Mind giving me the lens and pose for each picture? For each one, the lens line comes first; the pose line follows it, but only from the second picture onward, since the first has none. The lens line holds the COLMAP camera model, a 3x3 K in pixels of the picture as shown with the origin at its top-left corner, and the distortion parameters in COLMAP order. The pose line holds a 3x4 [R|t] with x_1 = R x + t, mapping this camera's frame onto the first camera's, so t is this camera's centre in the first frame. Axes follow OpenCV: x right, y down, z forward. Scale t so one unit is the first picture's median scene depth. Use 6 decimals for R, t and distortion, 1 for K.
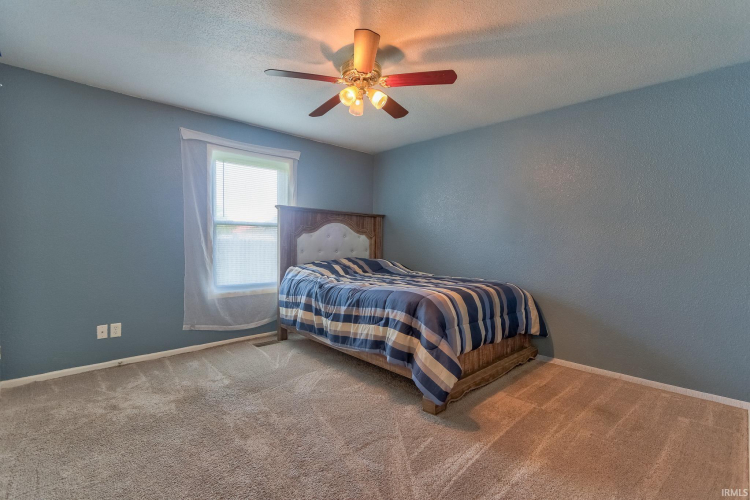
lens RADIAL K [[346.6, 0, 372.7], [0, 346.6, 249.8], [0, 0, 1]] dist [0.001485, 0.000346]
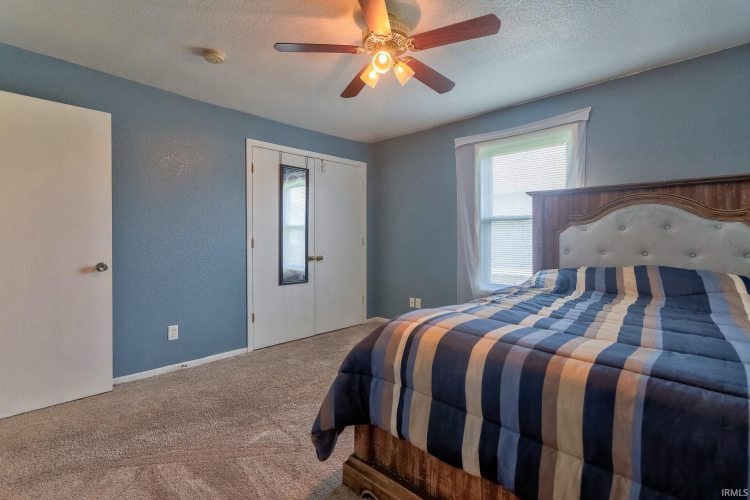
lens RADIAL K [[352.4, 0, 375.8], [0, 352.4, 233.7], [0, 0, 1]] dist [0.001514, 0.000502]
pose [[0.047581, -0.017918, -0.998707, 0.490784], [-0.017526, 0.999670, -0.018770, -0.010899], [0.998714, 0.018396, 0.047251, 0.577205]]
